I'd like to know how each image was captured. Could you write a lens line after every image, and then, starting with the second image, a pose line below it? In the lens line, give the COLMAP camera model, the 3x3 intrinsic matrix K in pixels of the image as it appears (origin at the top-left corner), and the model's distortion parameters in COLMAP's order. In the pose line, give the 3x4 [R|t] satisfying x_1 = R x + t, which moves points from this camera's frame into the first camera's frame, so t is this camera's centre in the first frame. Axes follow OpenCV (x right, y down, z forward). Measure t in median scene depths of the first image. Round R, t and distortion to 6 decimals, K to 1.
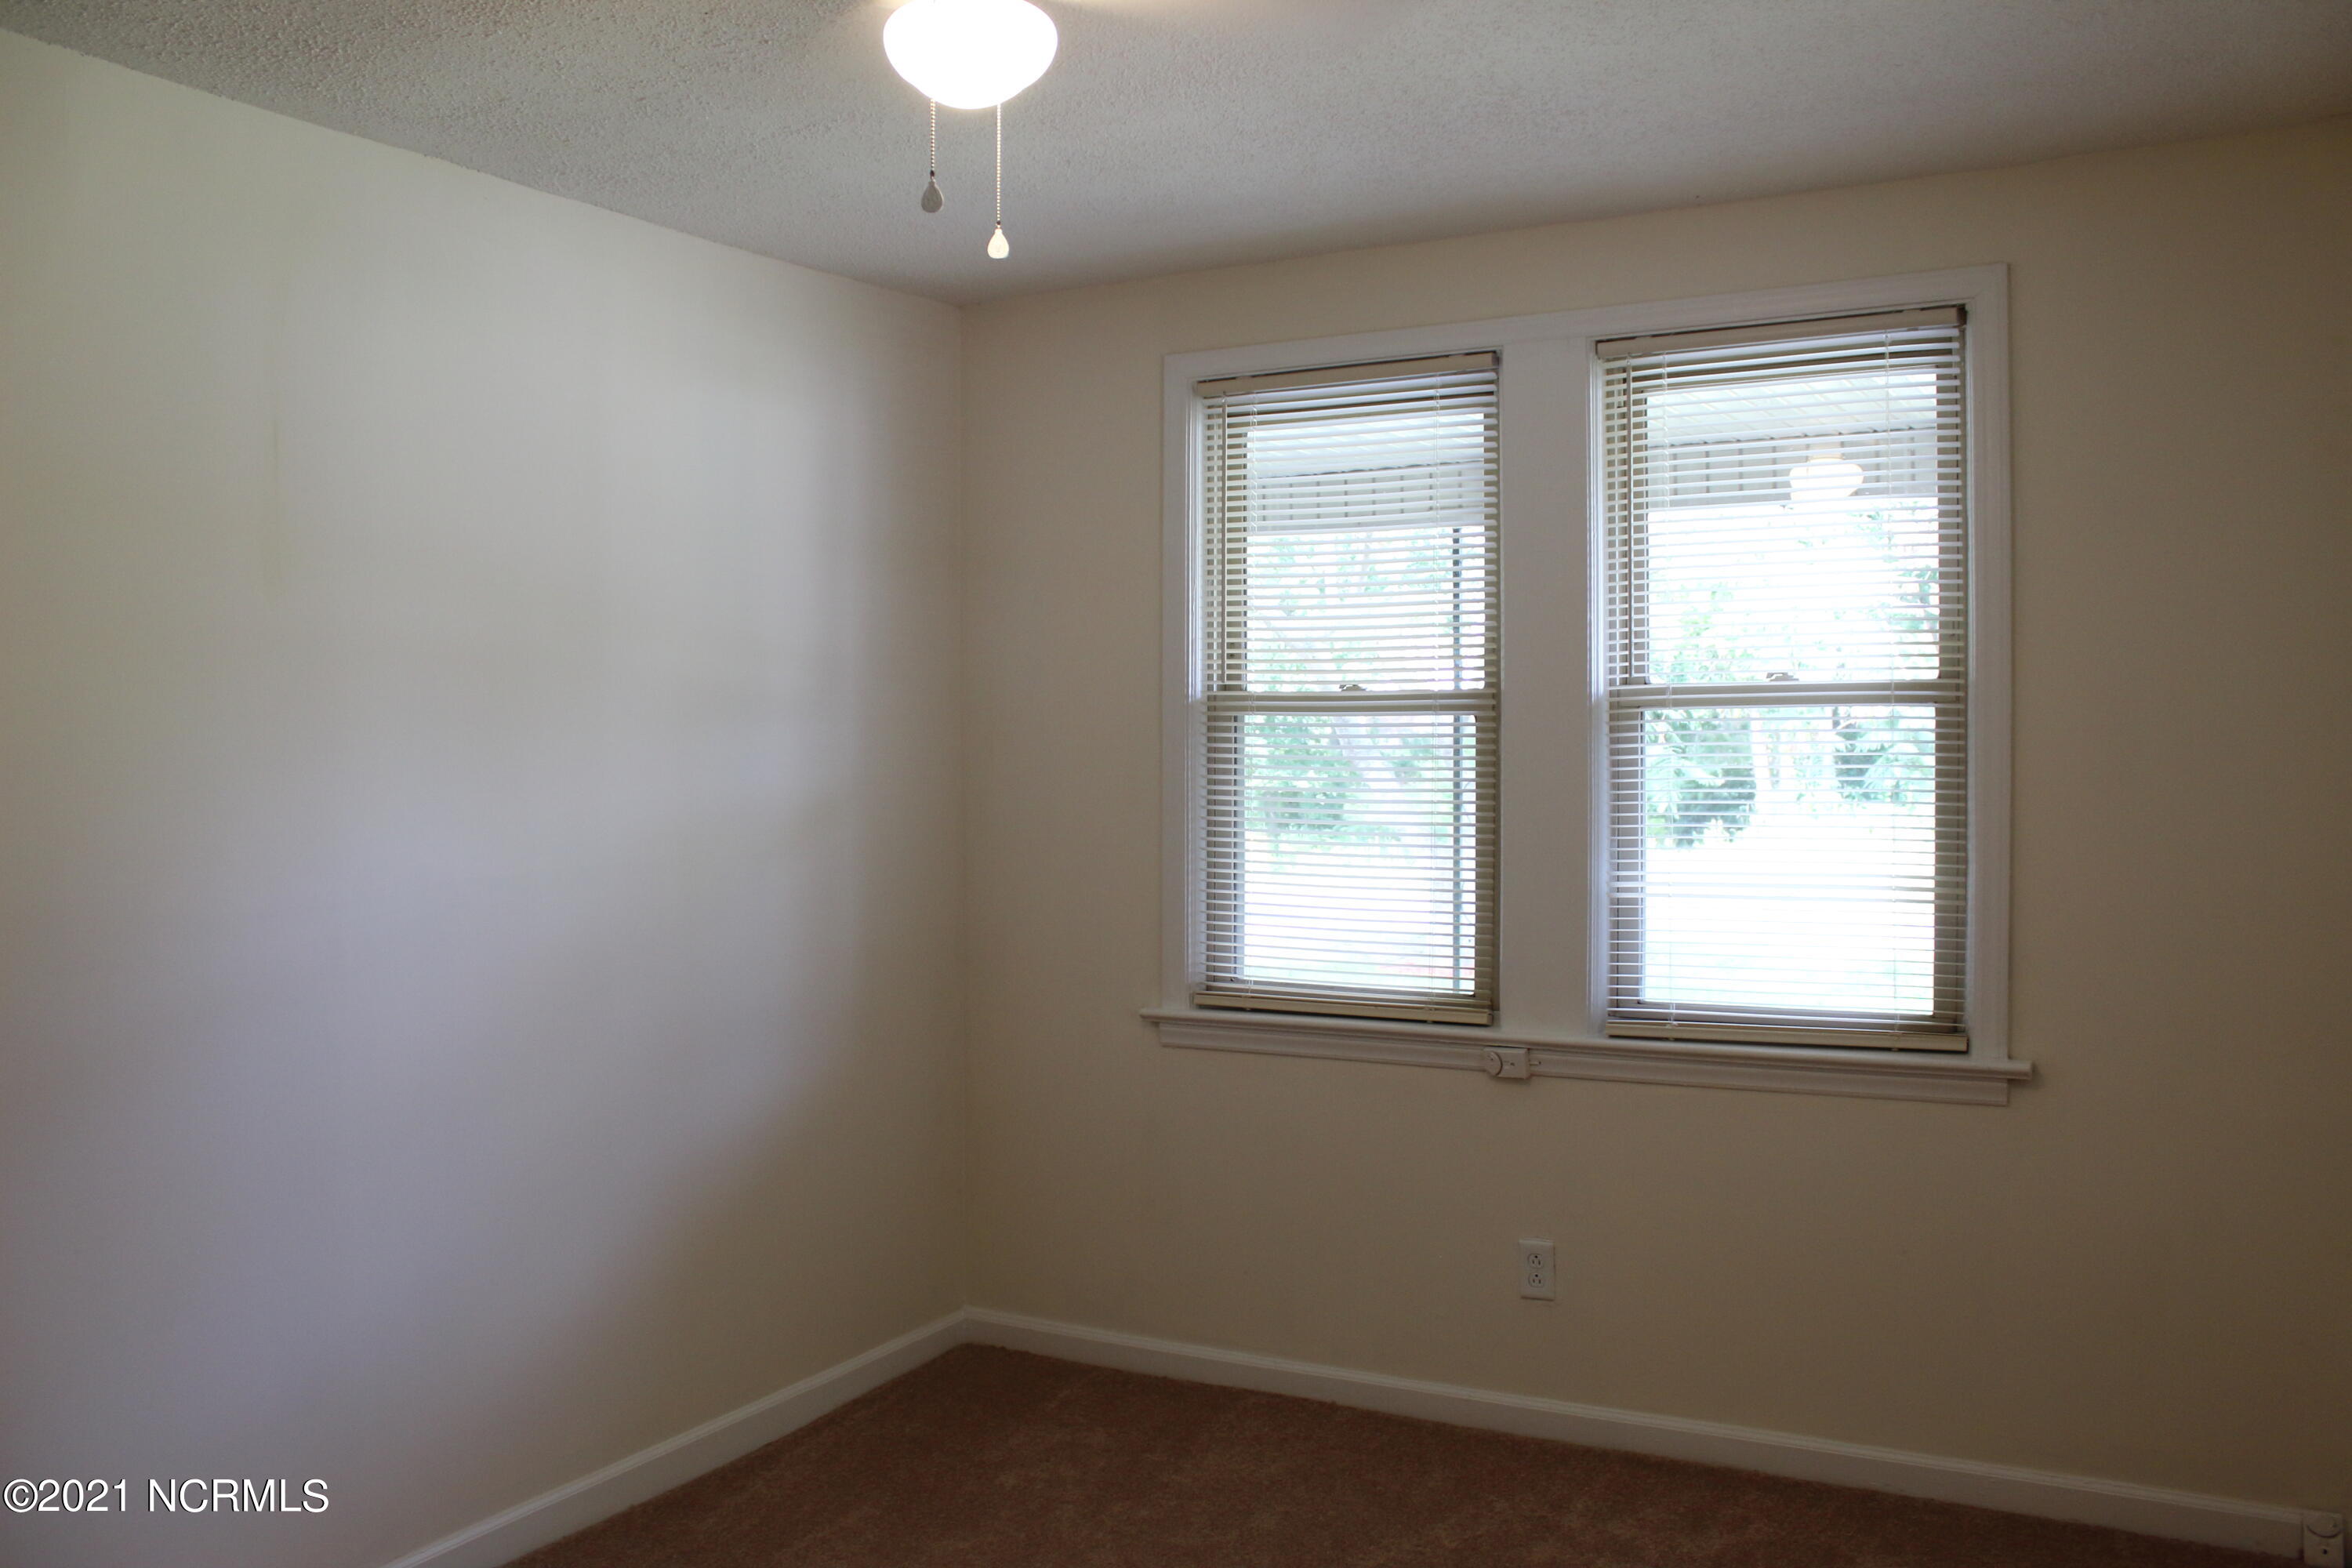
lens RADIAL K [[1951.4, 0, 1176.0], [0, 1951.4, 784.0], [0, 0, 1]] dist [-0.164306, 0.148815]
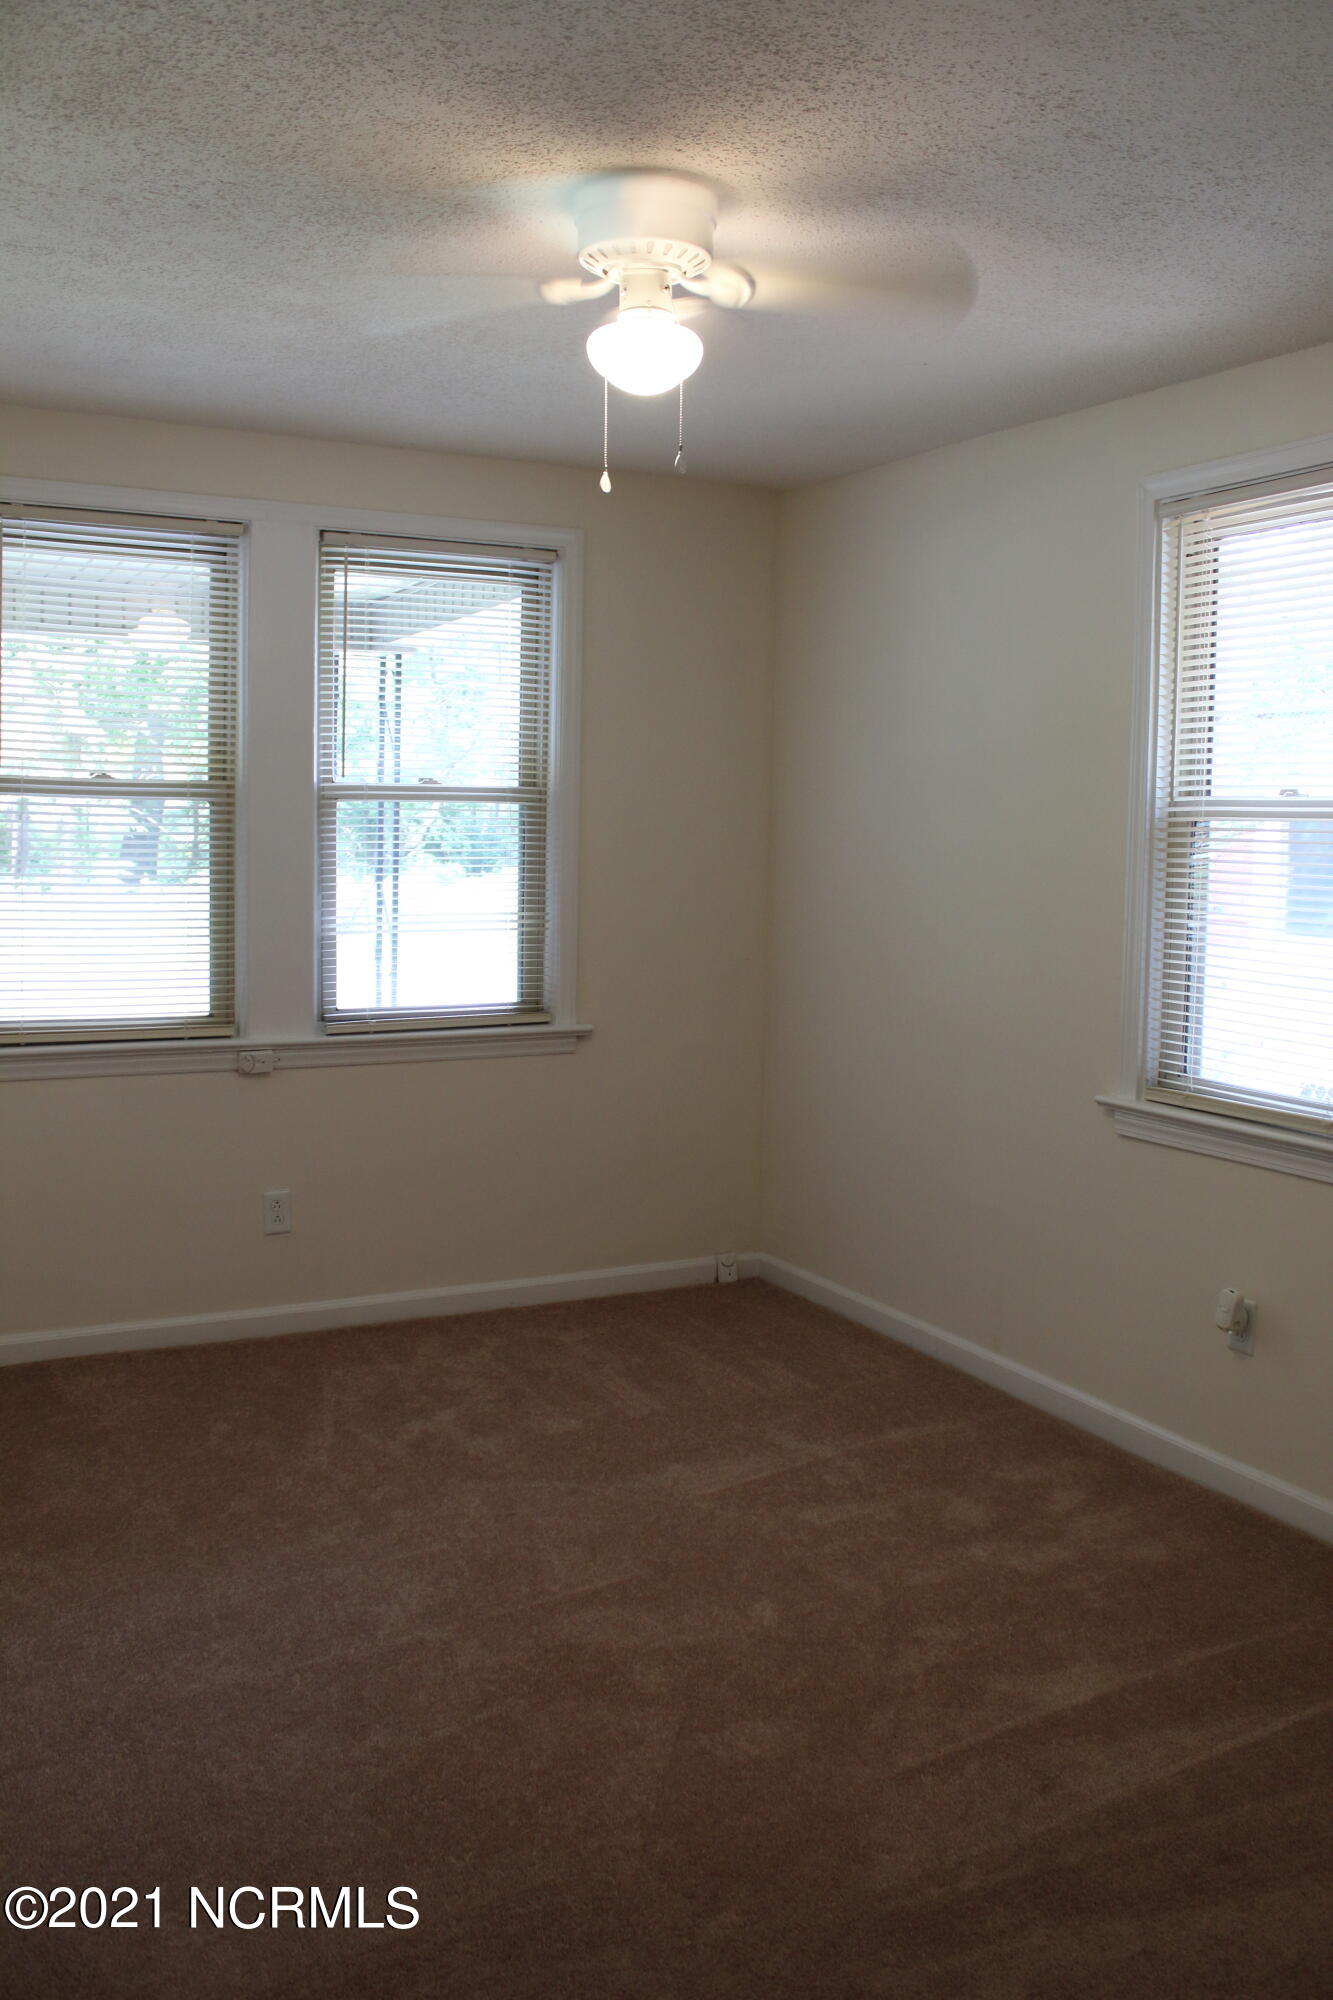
lens RADIAL K [[1659.4, 0, 666.5], [0, 1659.4, 1000.0], [0, 0, 1]] dist [-0.164306, 0.148815]
pose [[0.541721, -0.066830, 0.837898, -0.634492], [-0.001714, 0.996744, 0.080608, 0.009085], [-0.840557, -0.045103, 0.539843, 0.150497]]
